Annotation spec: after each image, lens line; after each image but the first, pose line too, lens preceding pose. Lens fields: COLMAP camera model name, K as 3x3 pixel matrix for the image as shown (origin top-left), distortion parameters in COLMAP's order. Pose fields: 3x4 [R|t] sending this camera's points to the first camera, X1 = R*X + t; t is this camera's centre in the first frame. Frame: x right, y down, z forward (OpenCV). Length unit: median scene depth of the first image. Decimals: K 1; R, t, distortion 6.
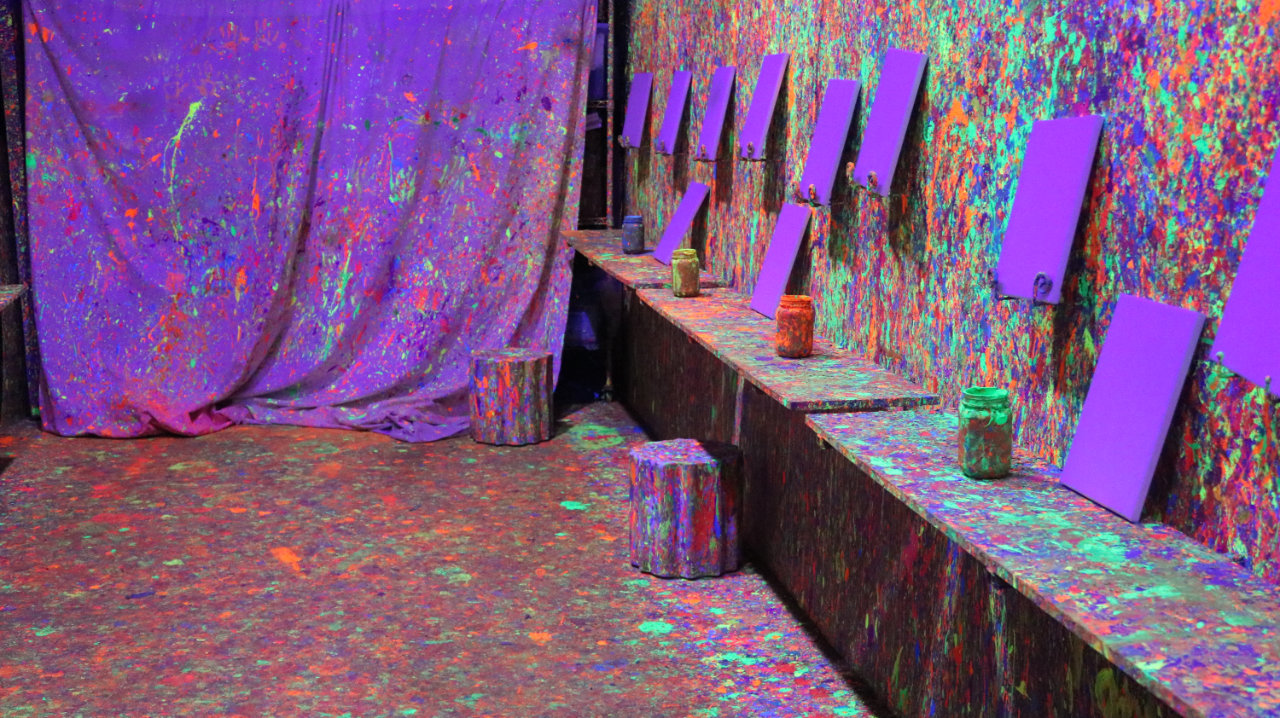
lens RADIAL K [[1561.0, 0, 635.0], [0, 1561.0, 357.5], [0, 0, 1]] dist [-0.091916, 0.150918]
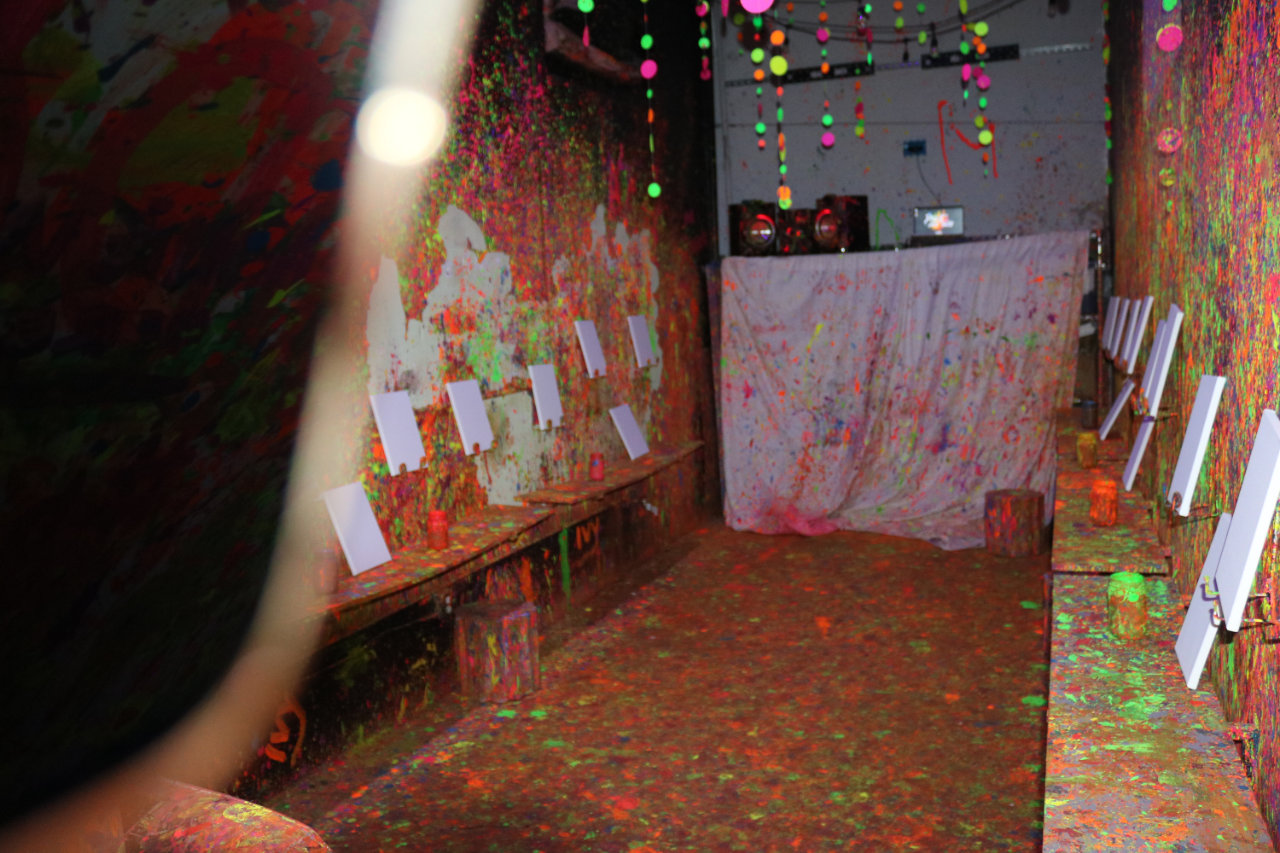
lens RADIAL K [[1060.8, 0, 641.9], [0, 1060.8, 425.8], [0, 0, 1]] dist [-0.176601, 0.143477]
pose [[0.848420, 0.016895, -0.529054, 0.188290], [-0.034439, 0.999135, -0.023322, -0.042362], [0.528202, 0.038007, 0.848268, -0.005176]]
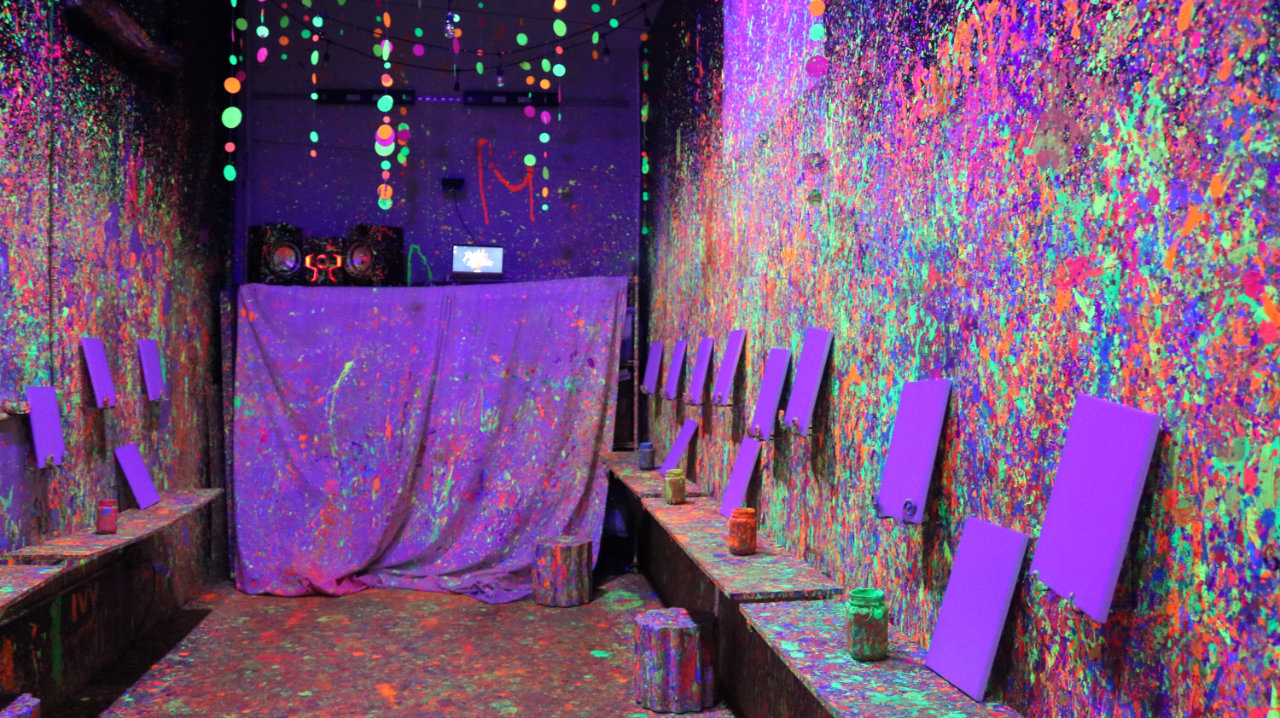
lens RADIAL K [[1063.1, 0, 640.0], [0, 1063.1, 359.0], [0, 0, 1]] dist [-0.166539, 0.152309]
pose [[0.999130, -0.004225, -0.041481, 0.041459], [-0.002421, 0.987297, -0.158870, -0.017082], [0.041625, 0.158832, 0.986428, 0.058046]]
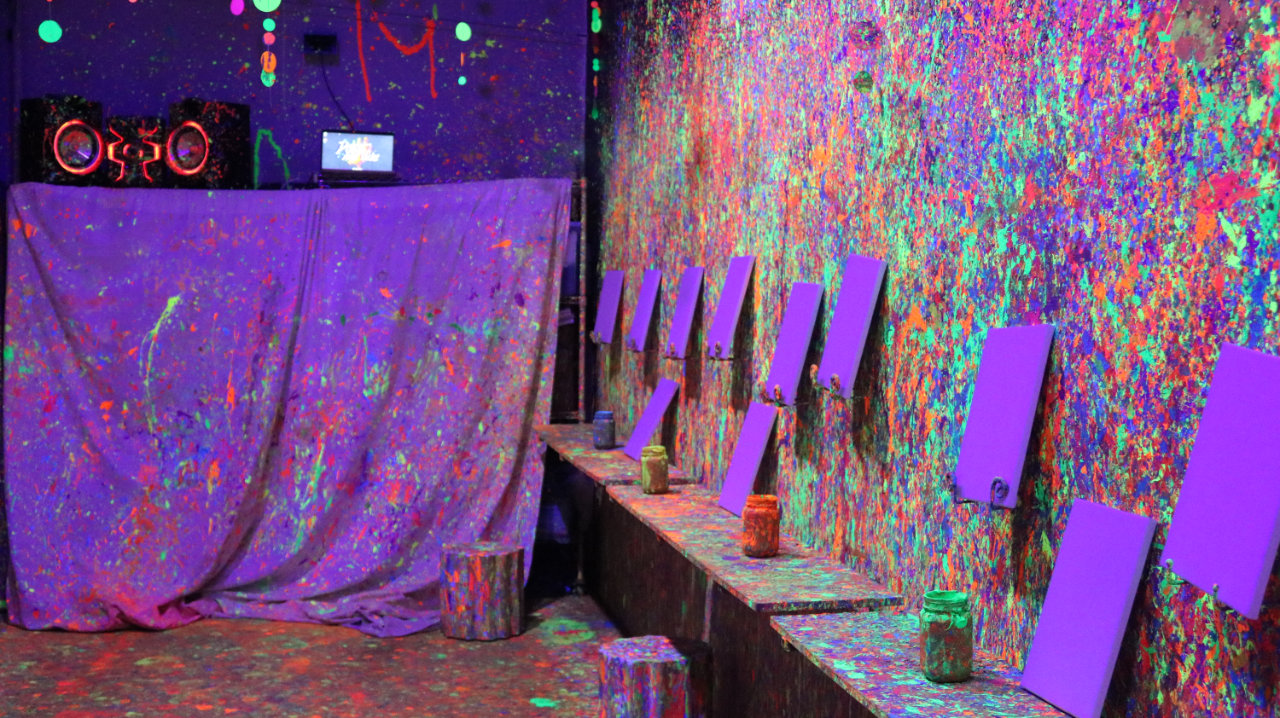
lens RADIAL K [[1561.0, 0, 635.0], [0, 1561.0, 357.5], [0, 0, 1]] dist [-0.091916, 0.150918]
pose [[0.999883, 0.001509, 0.015253, 0.004145], [0.000317, 0.992891, -0.119025, -0.006404], [-0.015324, 0.119016, 0.992774, -0.011479]]
